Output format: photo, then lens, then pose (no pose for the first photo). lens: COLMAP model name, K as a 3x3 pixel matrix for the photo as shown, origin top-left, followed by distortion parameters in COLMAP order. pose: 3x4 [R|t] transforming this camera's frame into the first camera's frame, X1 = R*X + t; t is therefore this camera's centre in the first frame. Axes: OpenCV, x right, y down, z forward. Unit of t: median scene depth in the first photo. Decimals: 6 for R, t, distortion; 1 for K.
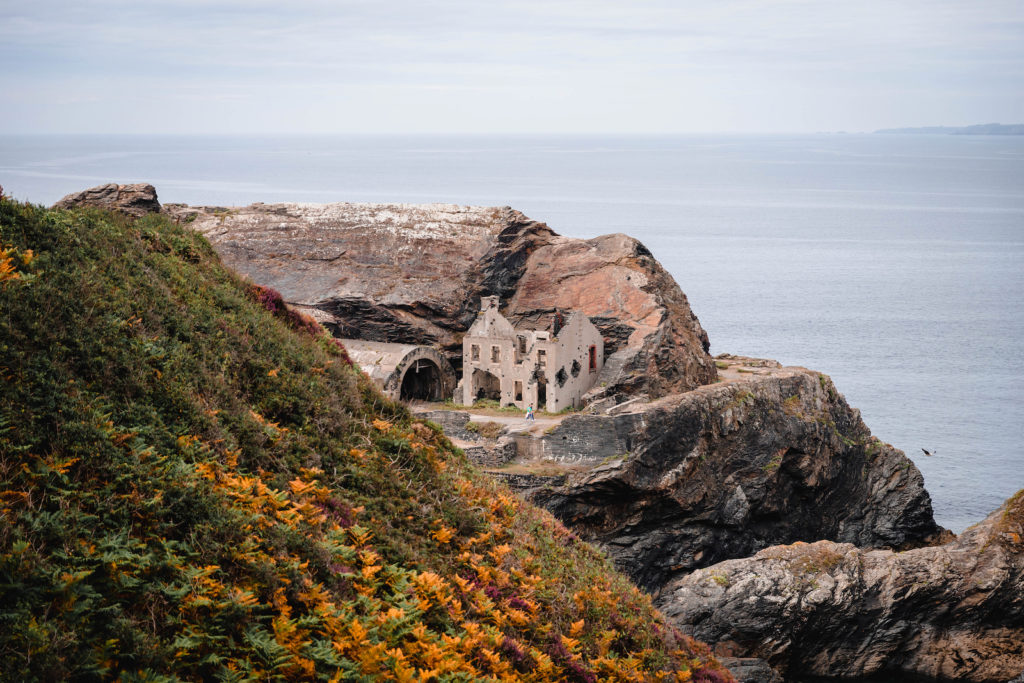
lens RADIAL K [[2070.6, 0, 512.0], [0, 2070.6, 341.3], [0, 0, 1]] dist [0.040329, 0.000000]
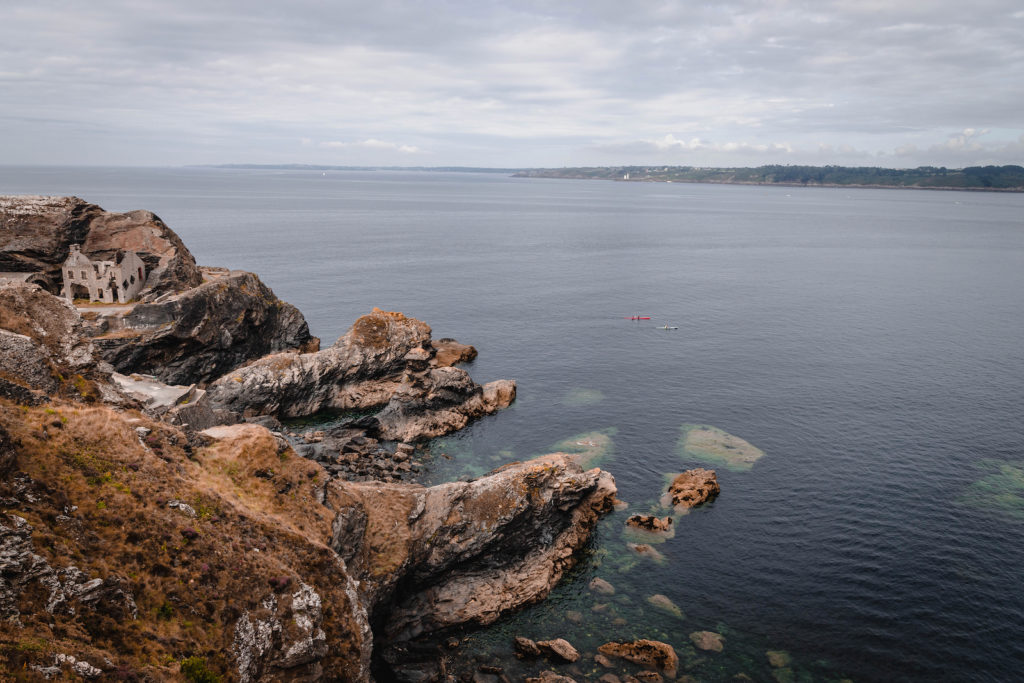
lens RADIAL K [[708.4, 0, 511.9], [0, 708.4, 342.5], [0, 0, 1]] dist [-0.005222, -0.003088]
pose [[0.817038, -0.121473, 0.563642, -0.060583], [0.042122, 0.987519, 0.151766, -0.014680], [-0.575043, -0.100257, 0.811957, 0.237930]]
